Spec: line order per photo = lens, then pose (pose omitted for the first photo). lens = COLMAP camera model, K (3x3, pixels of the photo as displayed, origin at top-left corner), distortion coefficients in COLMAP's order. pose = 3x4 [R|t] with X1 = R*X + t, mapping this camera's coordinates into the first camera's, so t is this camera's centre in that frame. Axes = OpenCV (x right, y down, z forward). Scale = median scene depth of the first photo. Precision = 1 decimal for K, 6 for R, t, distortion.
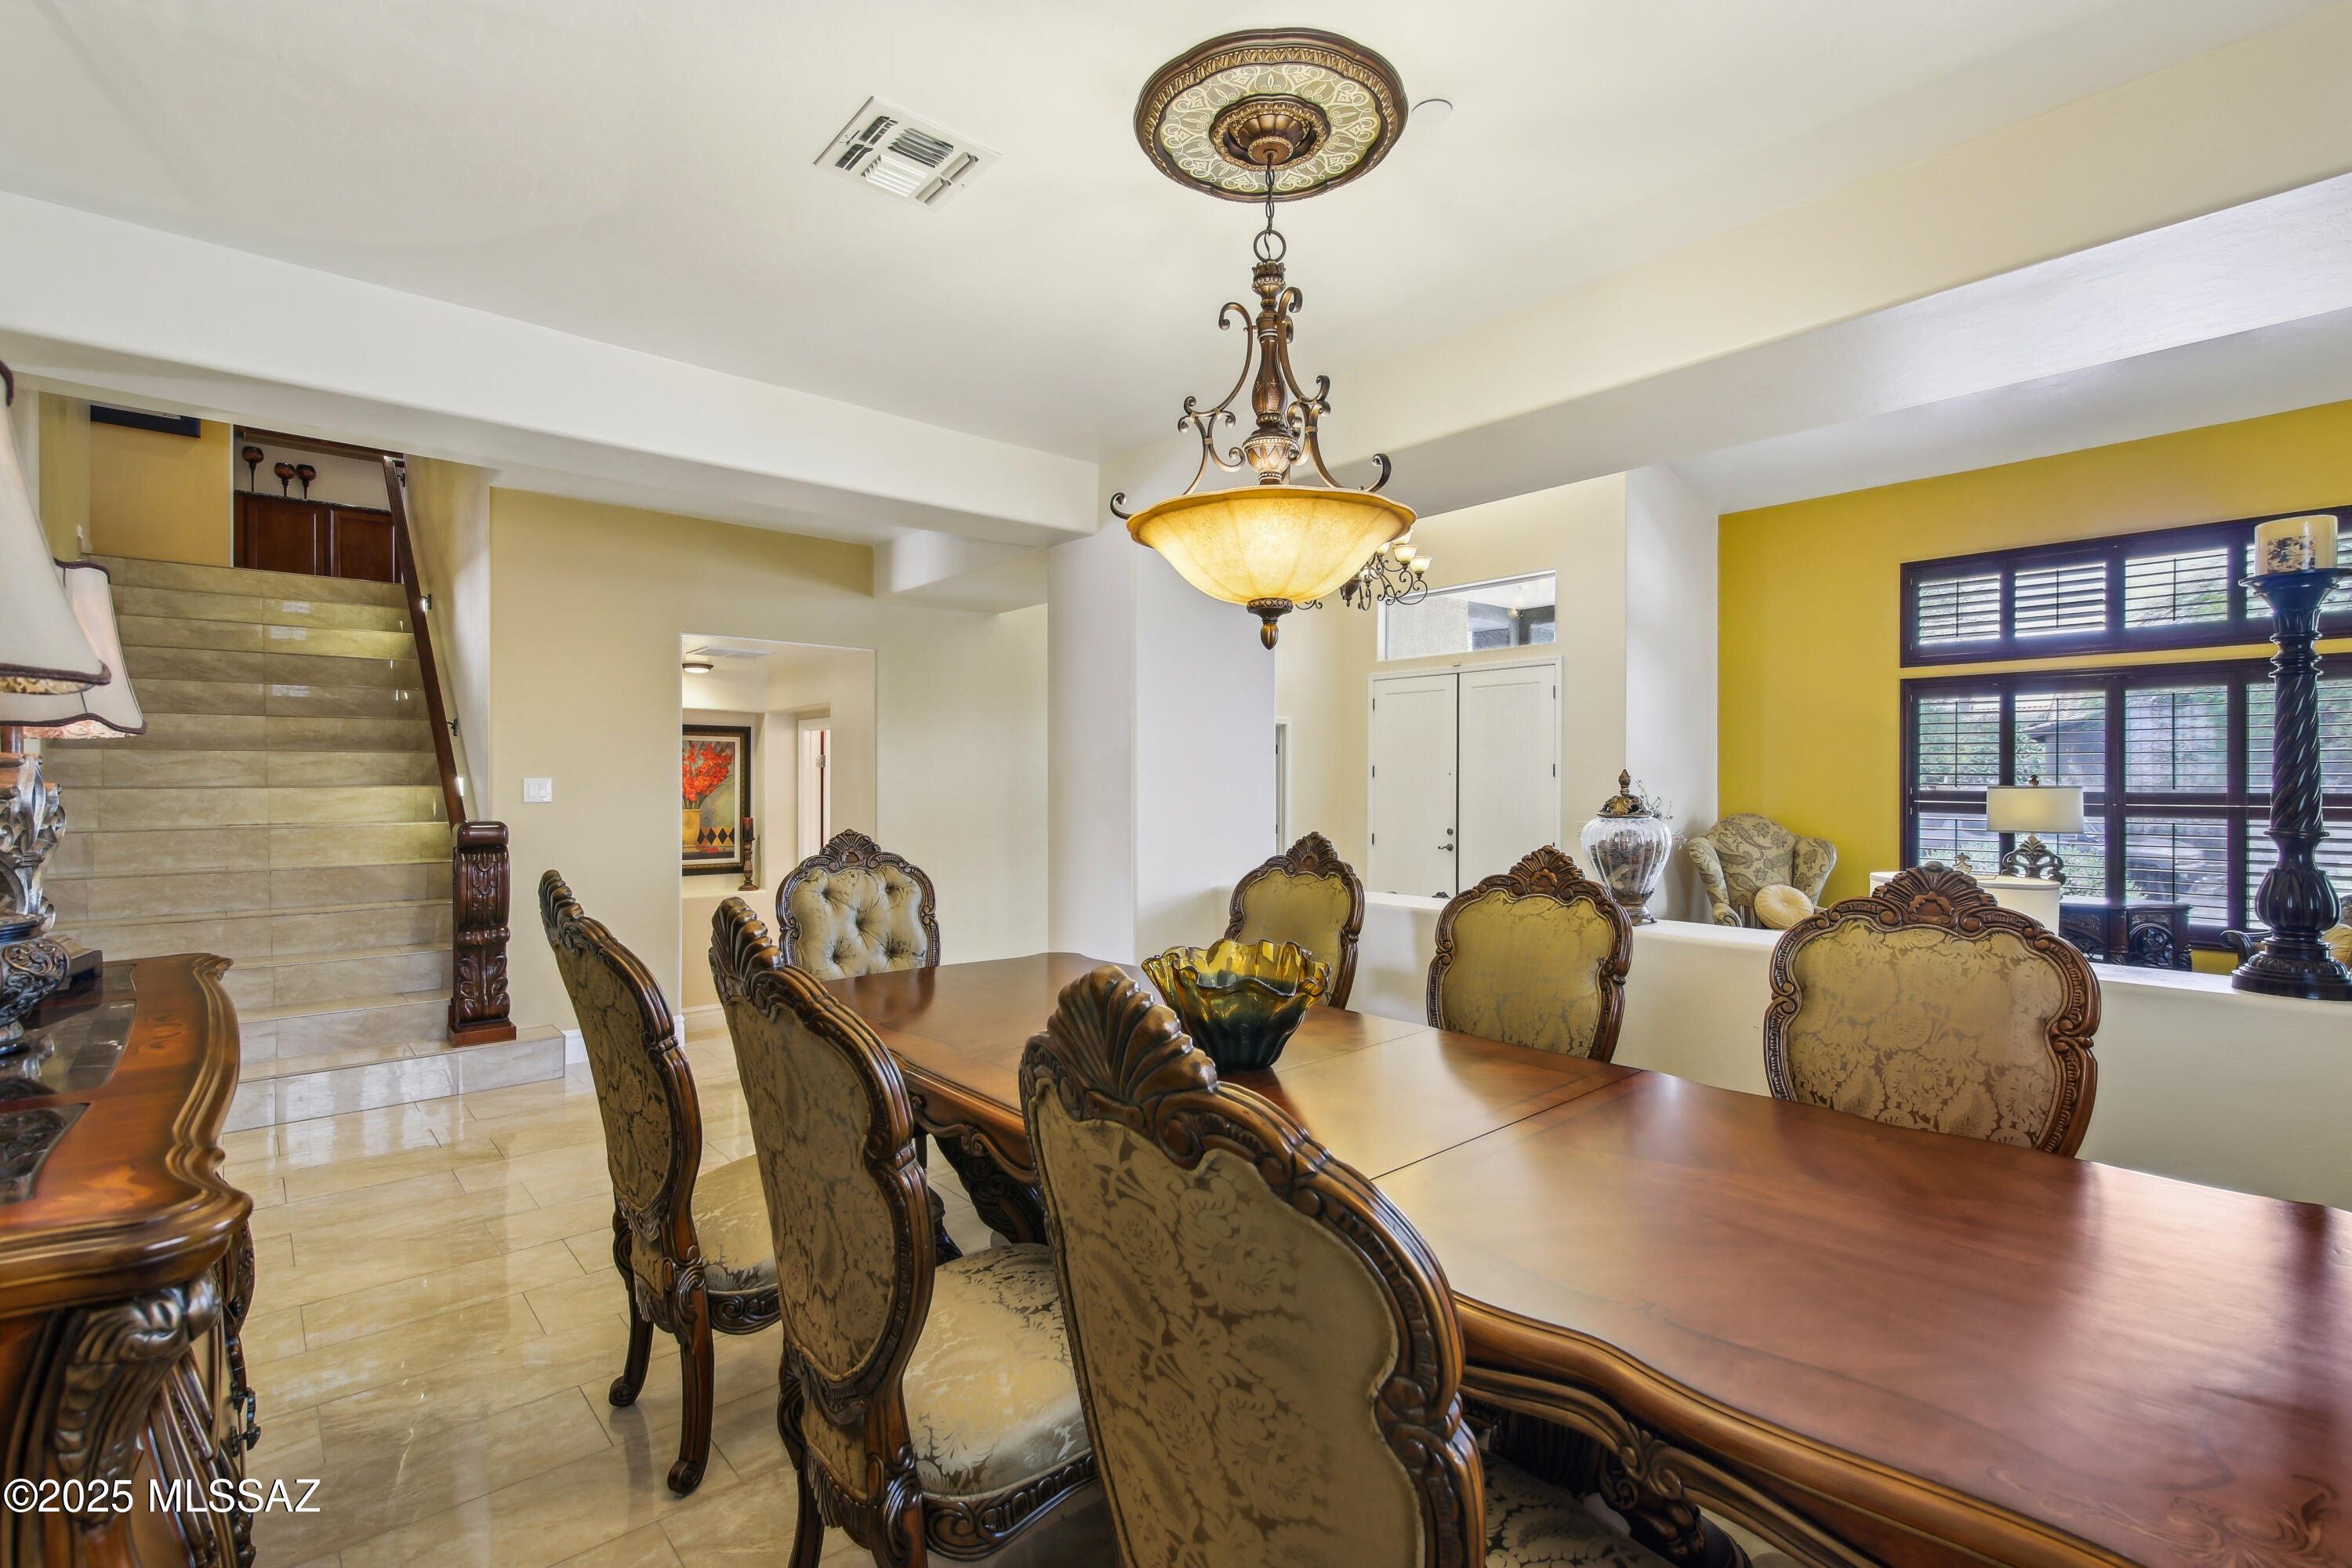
lens RADIAL K [[1076.1, 0, 1174.3], [0, 1076.1, 778.3], [0, 0, 1]] dist [0.014897, -0.004280]
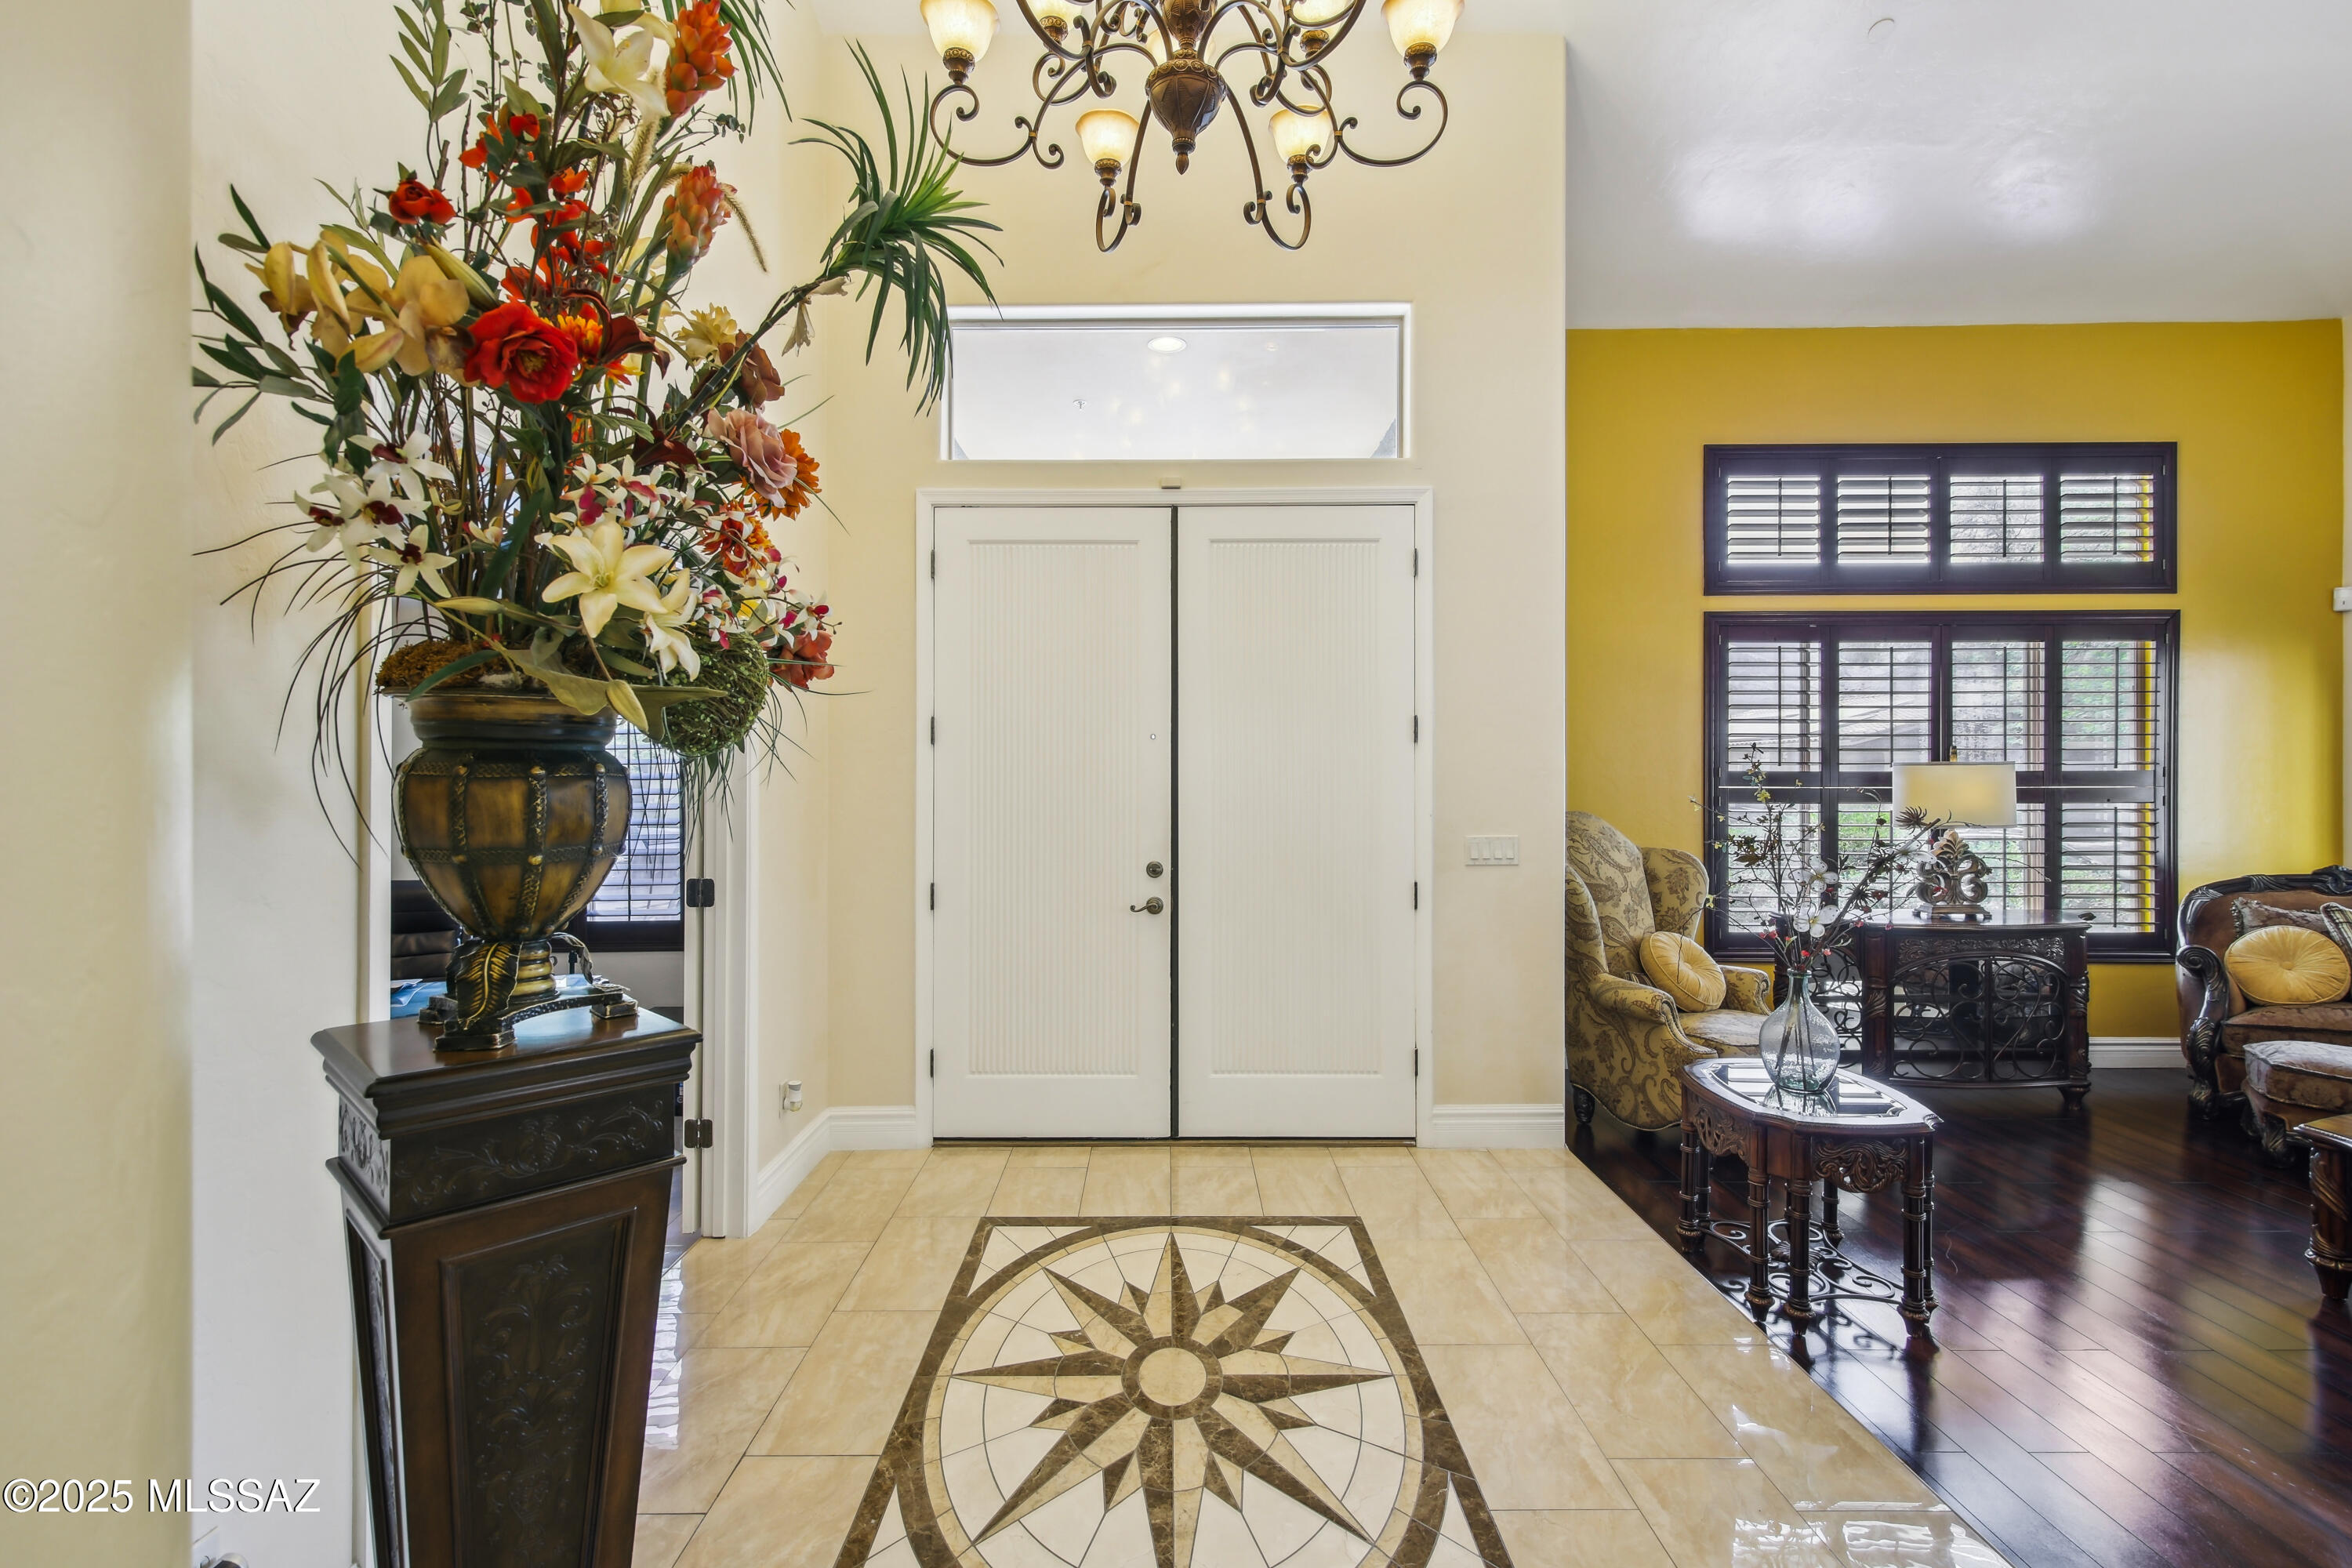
lens RADIAL K [[1076.1, 0, 1165.4], [0, 1076.1, 780.3], [0, 0, 1]] dist [0.014897, -0.004280]
pose [[0.659162, -0.002637, 0.751996, -0.081505], [0.001853, 0.999997, 0.001882, 0.015240], [-0.751998, 0.000153, 0.659165, 0.857762]]
